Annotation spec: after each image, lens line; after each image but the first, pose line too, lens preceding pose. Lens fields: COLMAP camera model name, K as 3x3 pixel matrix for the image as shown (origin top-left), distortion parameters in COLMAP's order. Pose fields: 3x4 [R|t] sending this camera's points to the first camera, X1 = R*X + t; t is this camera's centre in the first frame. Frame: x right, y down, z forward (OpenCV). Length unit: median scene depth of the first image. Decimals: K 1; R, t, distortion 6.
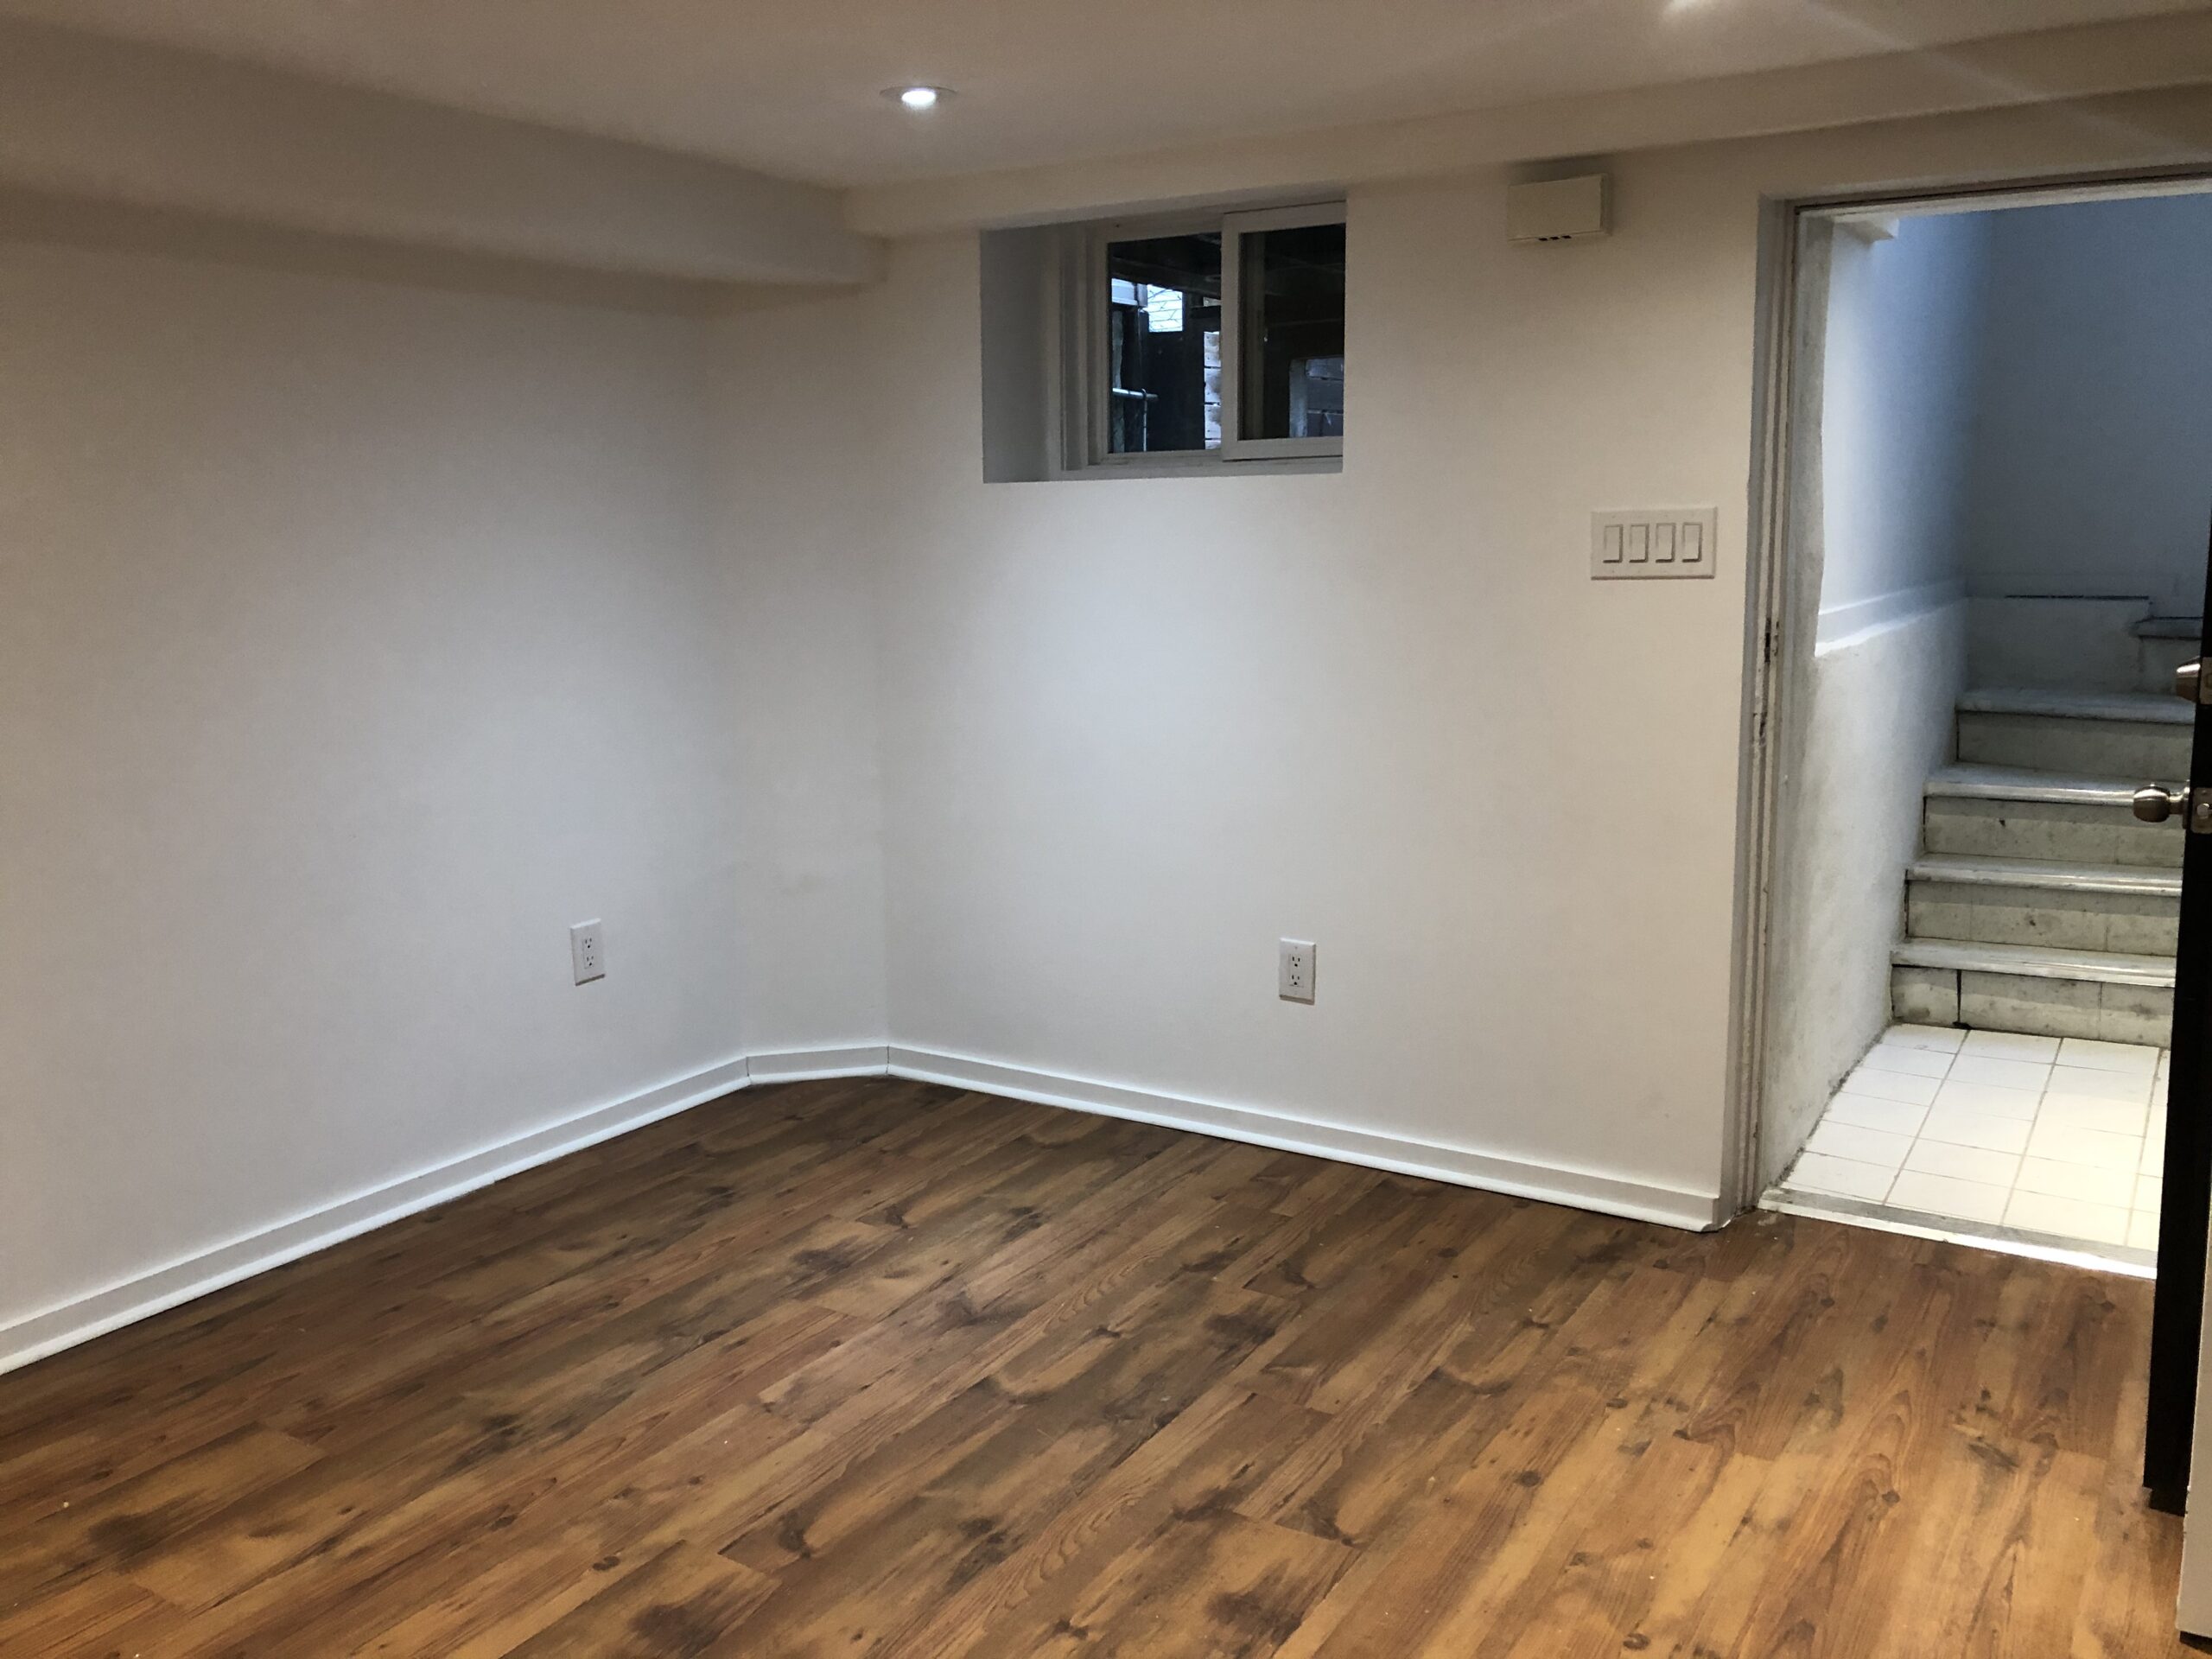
lens RADIAL K [[1810.8, 0, 1113.9], [0, 1810.8, 834.1], [0, 0, 1]] dist [0.017991, -0.018499]
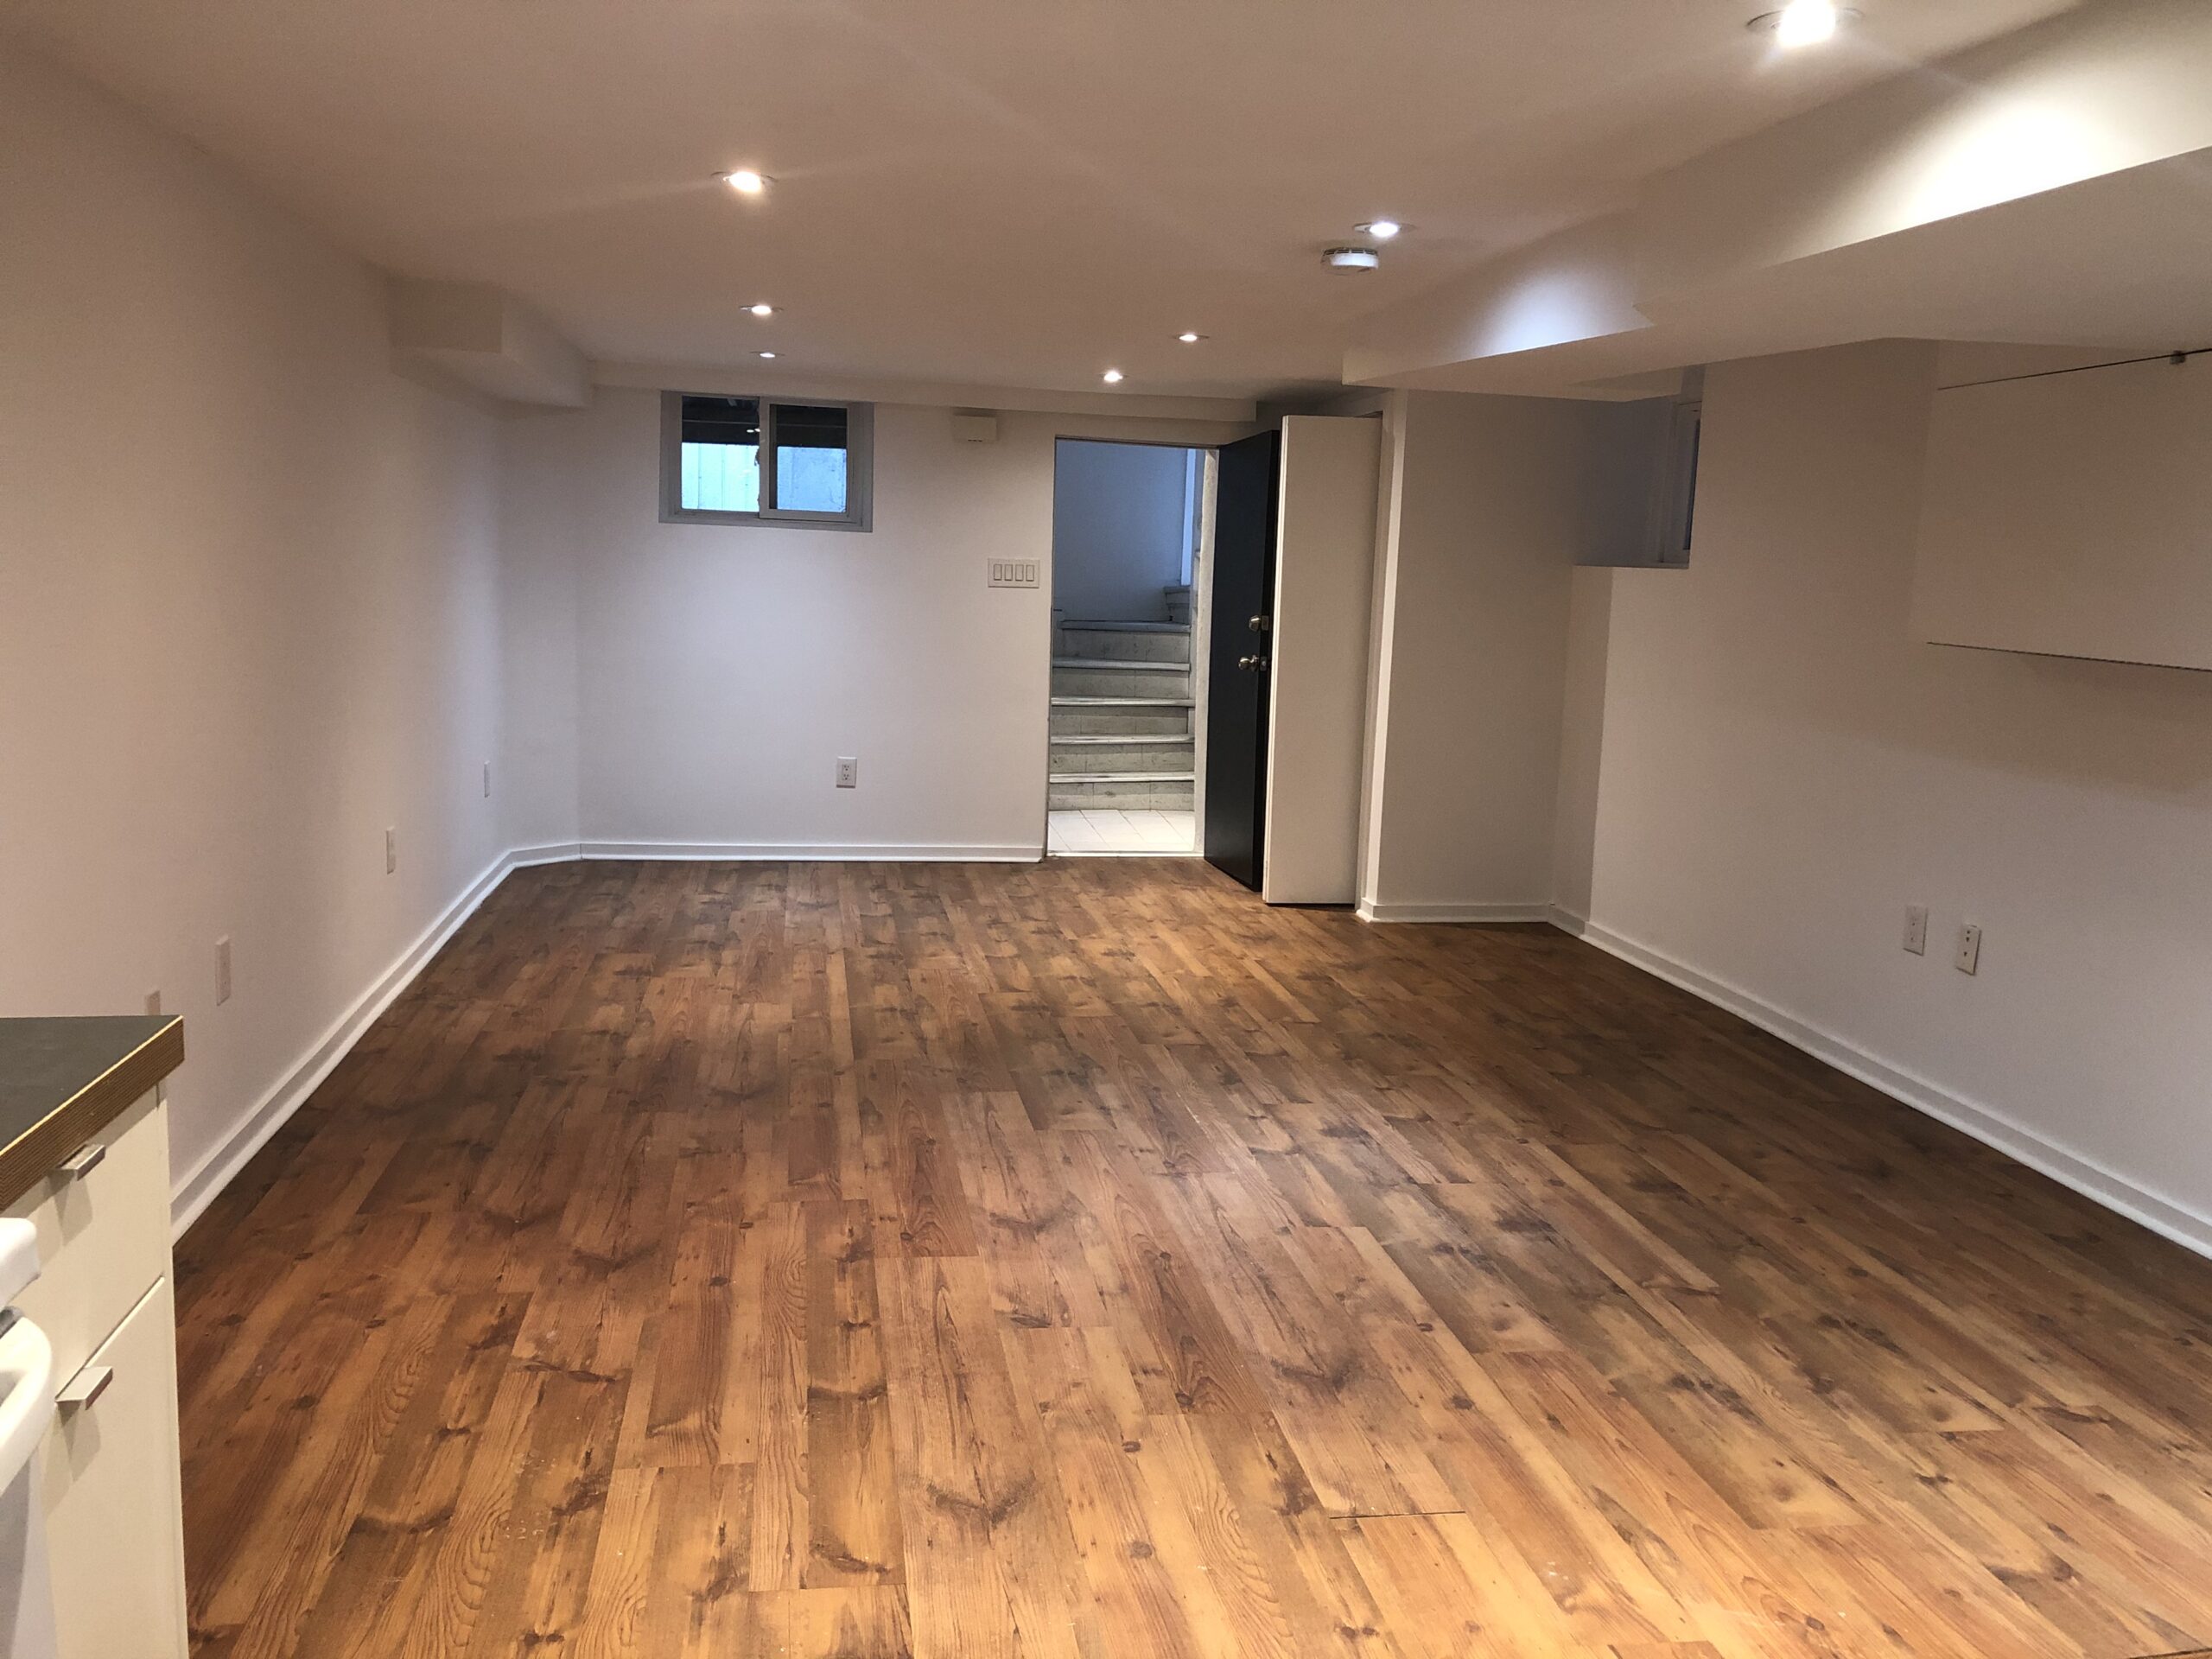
lens RADIAL K [[1810.8, 0, 1114.0], [0, 1810.8, 836.2], [0, 0, 1]] dist [0.017991, -0.018499]
pose [[0.753949, -0.056539, 0.654496, -1.017004], [0.063378, 0.997902, 0.013195, 0.138722], [-0.653869, 0.031532, 0.755951, -0.748872]]
